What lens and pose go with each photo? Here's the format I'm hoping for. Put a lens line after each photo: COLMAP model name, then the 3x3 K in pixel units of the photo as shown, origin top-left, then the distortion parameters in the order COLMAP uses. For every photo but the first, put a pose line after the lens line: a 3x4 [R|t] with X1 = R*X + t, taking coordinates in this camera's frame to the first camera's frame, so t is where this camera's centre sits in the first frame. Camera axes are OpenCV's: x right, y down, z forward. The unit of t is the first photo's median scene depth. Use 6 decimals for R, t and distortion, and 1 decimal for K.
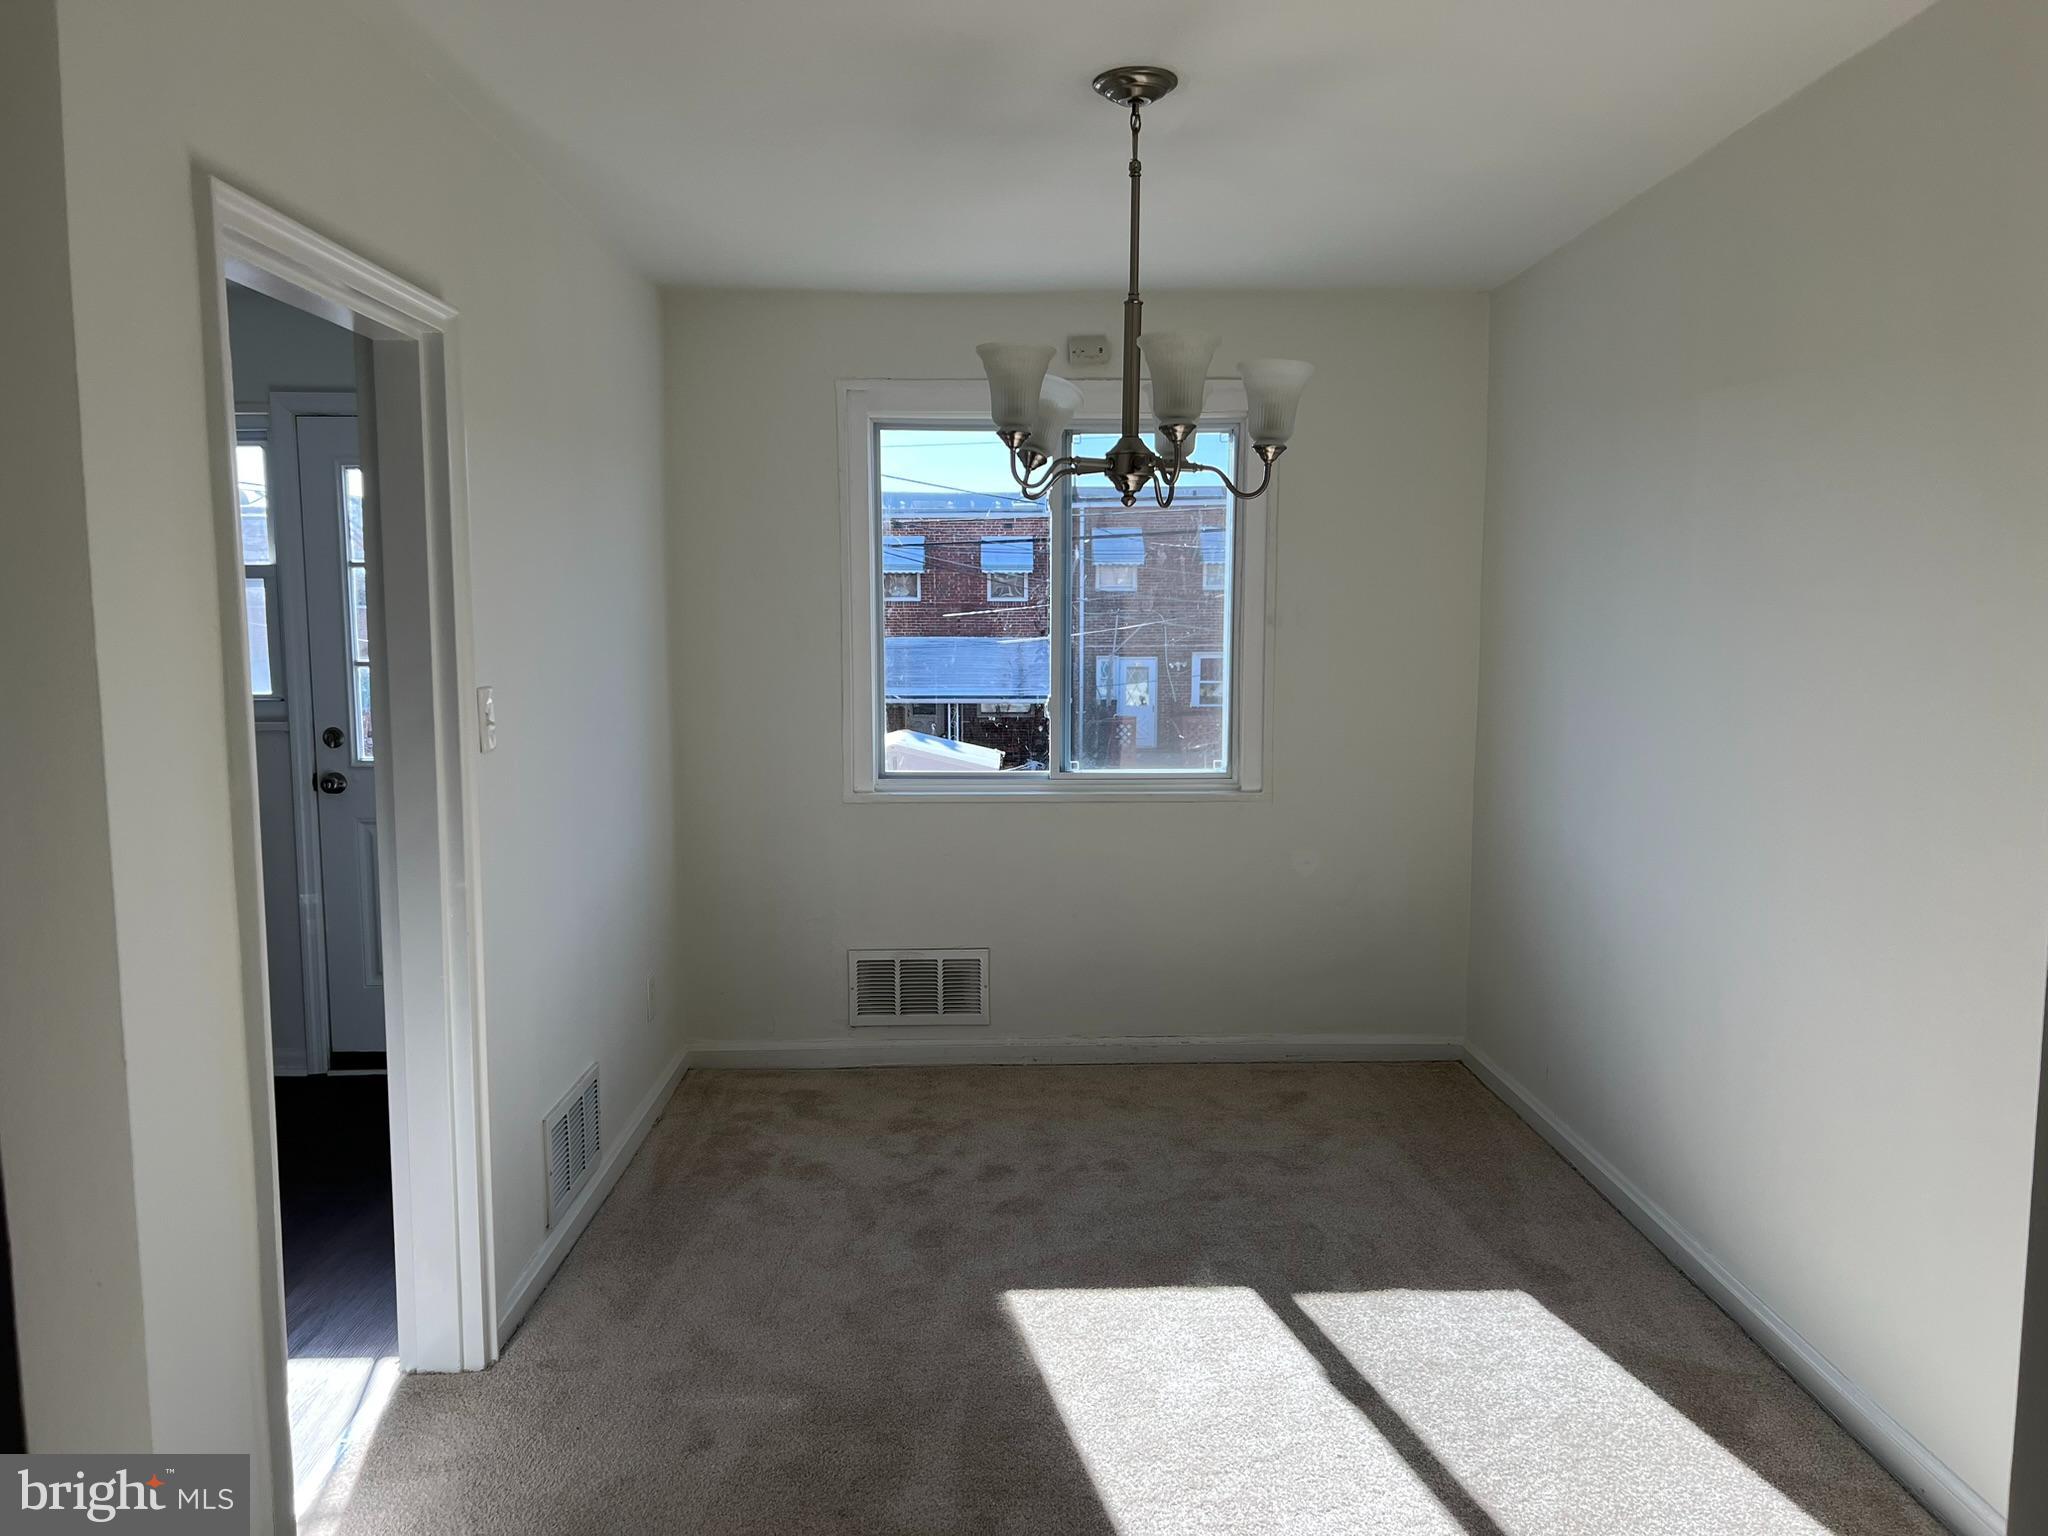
lens RADIAL K [[1566.9, 0, 1020.5], [0, 1566.9, 782.9], [0, 0, 1]] dist [0.065774, -0.045278]
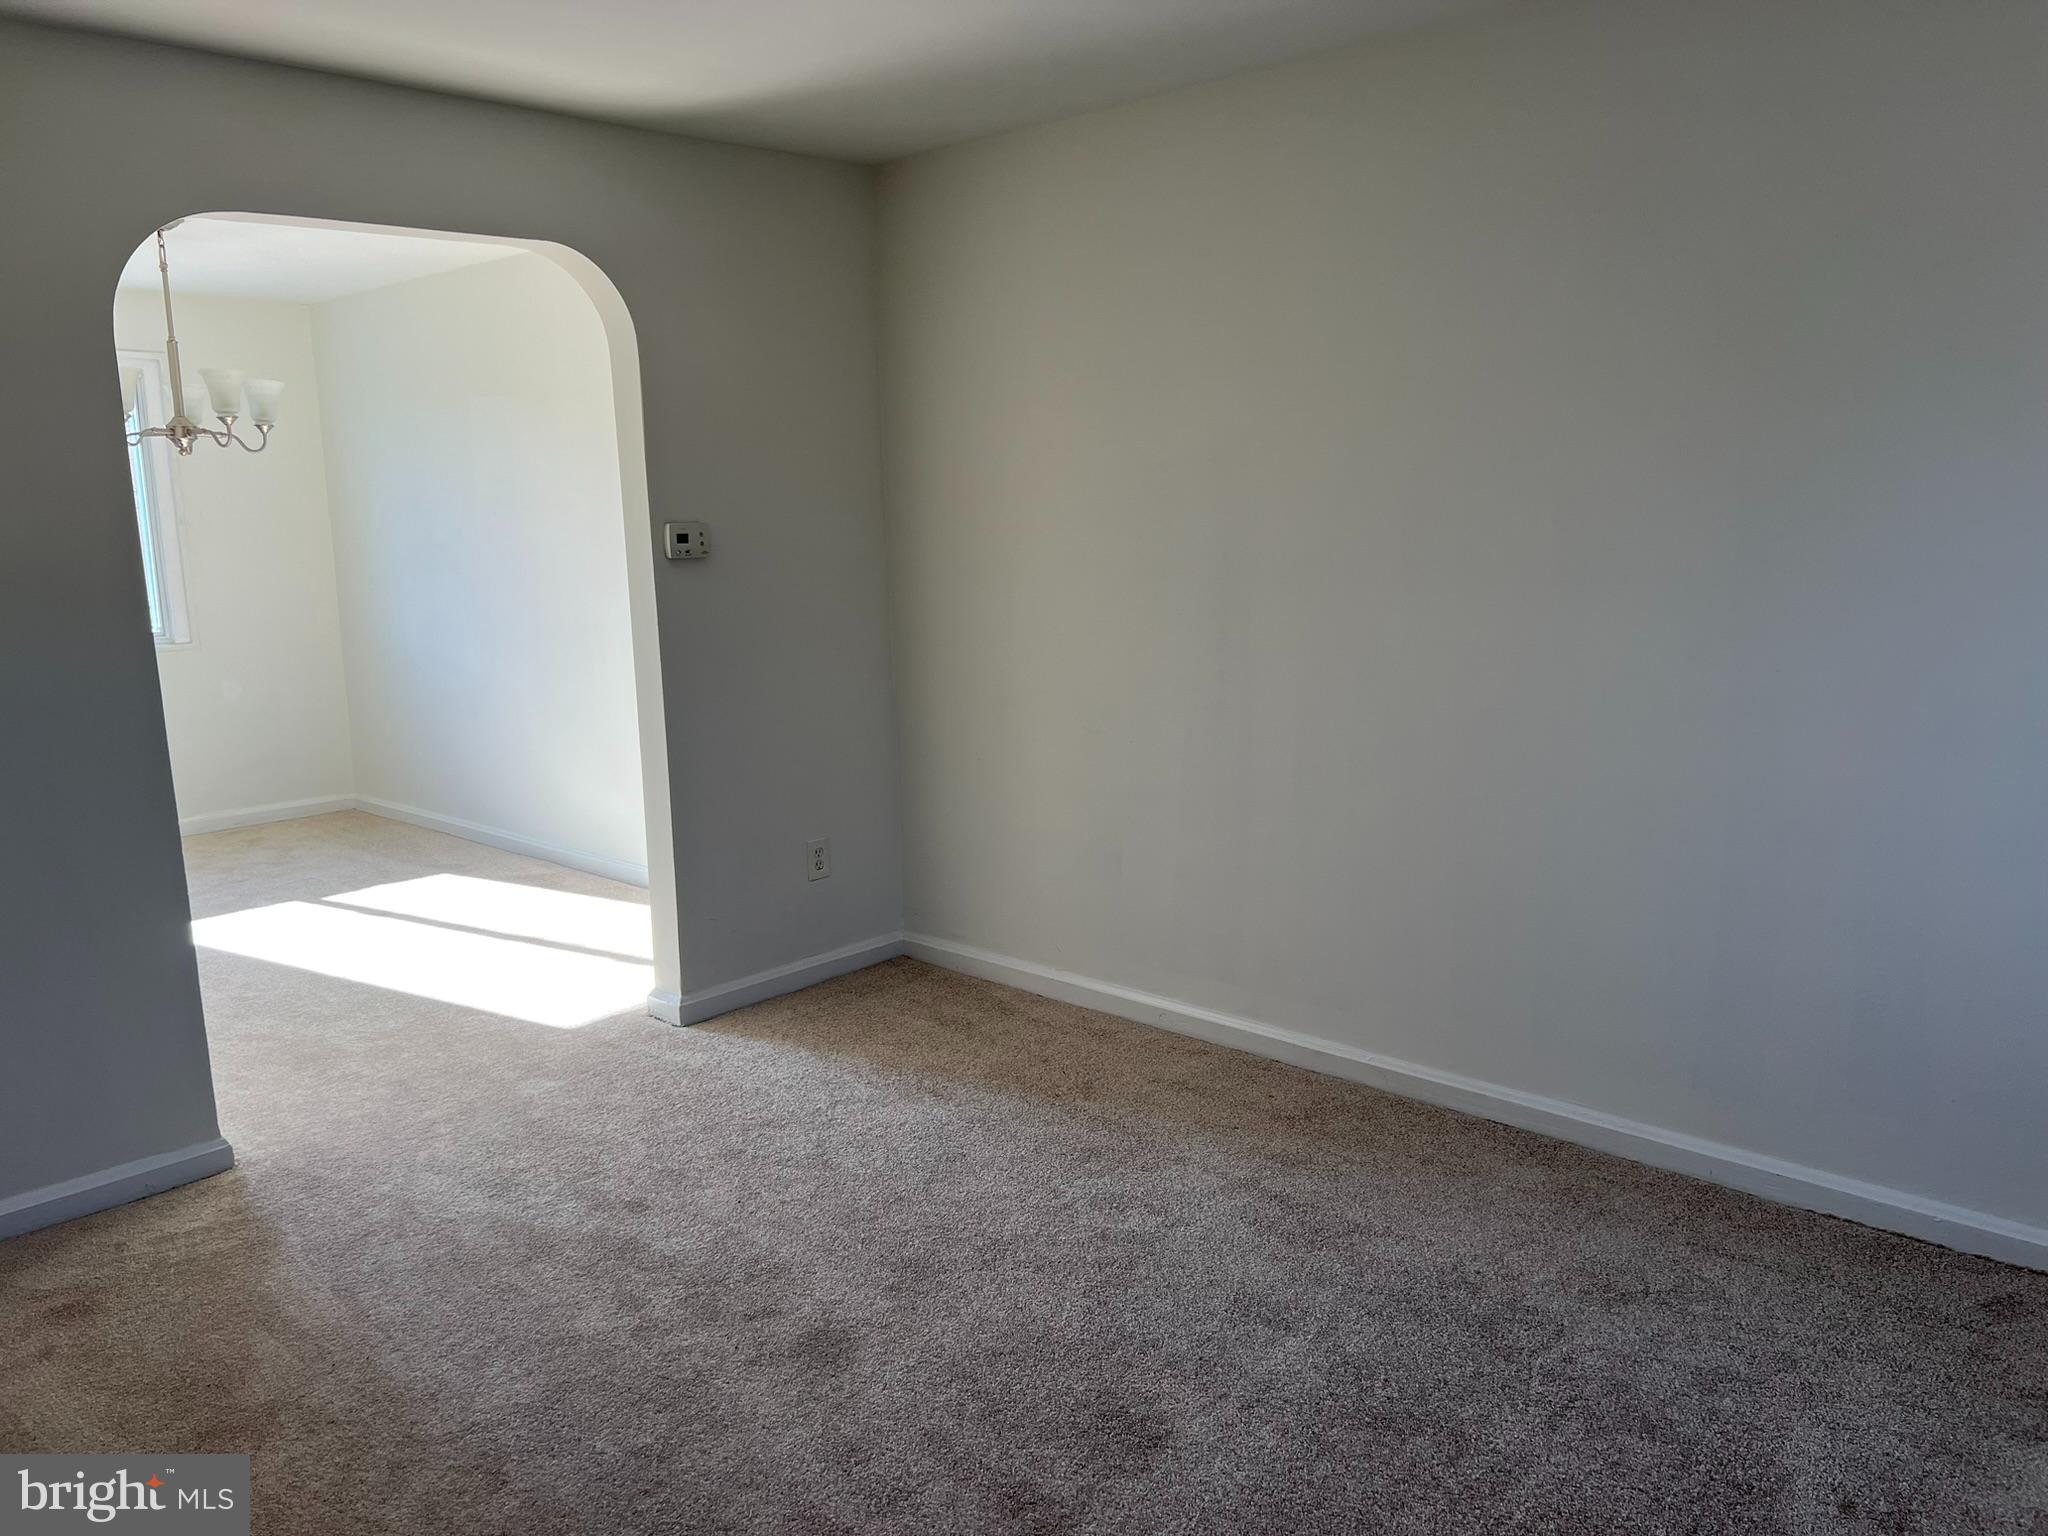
lens RADIAL K [[1566.9, 0, 1031.0], [0, 1566.9, 776.4], [0, 0, 1]] dist [0.065774, -0.045278]
pose [[0.705820, -0.131944, 0.695995, -0.567928], [0.094762, 0.991256, 0.091819, 0.112315], [-0.702025, 0.001147, 0.712152, -0.982556]]
